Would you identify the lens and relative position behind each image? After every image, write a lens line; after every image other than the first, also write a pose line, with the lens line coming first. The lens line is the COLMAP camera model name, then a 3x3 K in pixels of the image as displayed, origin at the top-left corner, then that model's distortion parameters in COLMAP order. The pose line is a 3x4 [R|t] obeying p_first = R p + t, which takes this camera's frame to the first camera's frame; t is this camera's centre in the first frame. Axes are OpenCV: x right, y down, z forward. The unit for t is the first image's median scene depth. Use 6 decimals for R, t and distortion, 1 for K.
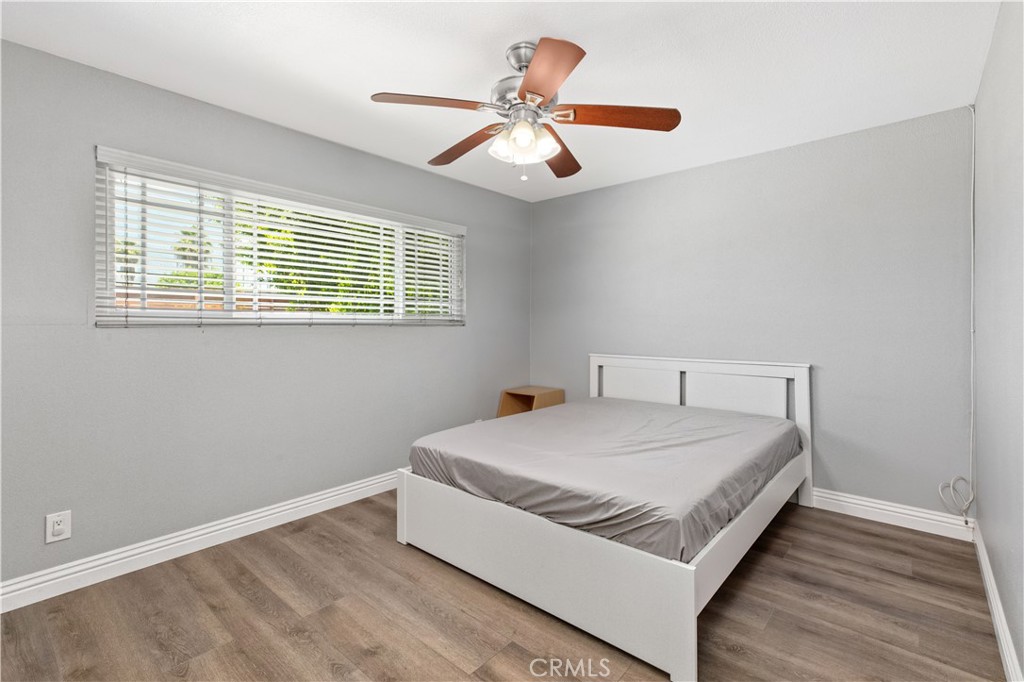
lens RADIAL K [[454.5, 0, 506.2], [0, 454.5, 335.0], [0, 0, 1]] dist [0.008465, -0.000300]
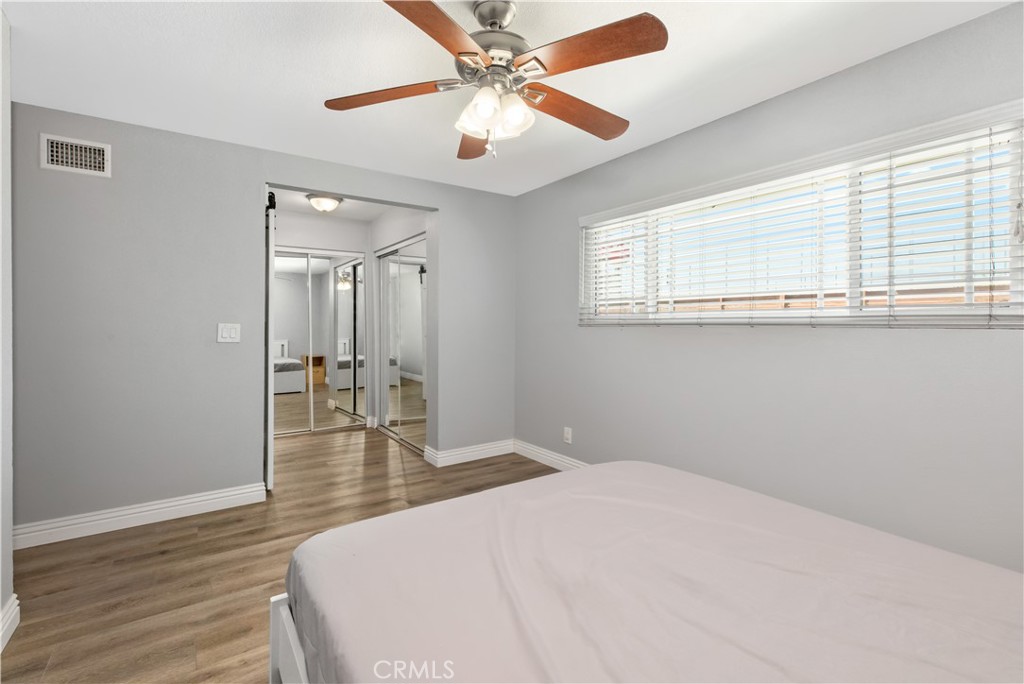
lens RADIAL K [[454.5, 0, 506.6], [0, 454.5, 334.3], [0, 0, 1]] dist [0.008465, -0.000300]
pose [[-0.261017, 0.022964, -0.965061, 0.355199], [-0.017164, 0.999449, 0.028424, -0.013930], [0.965182, 0.023983, -0.260479, 0.522143]]
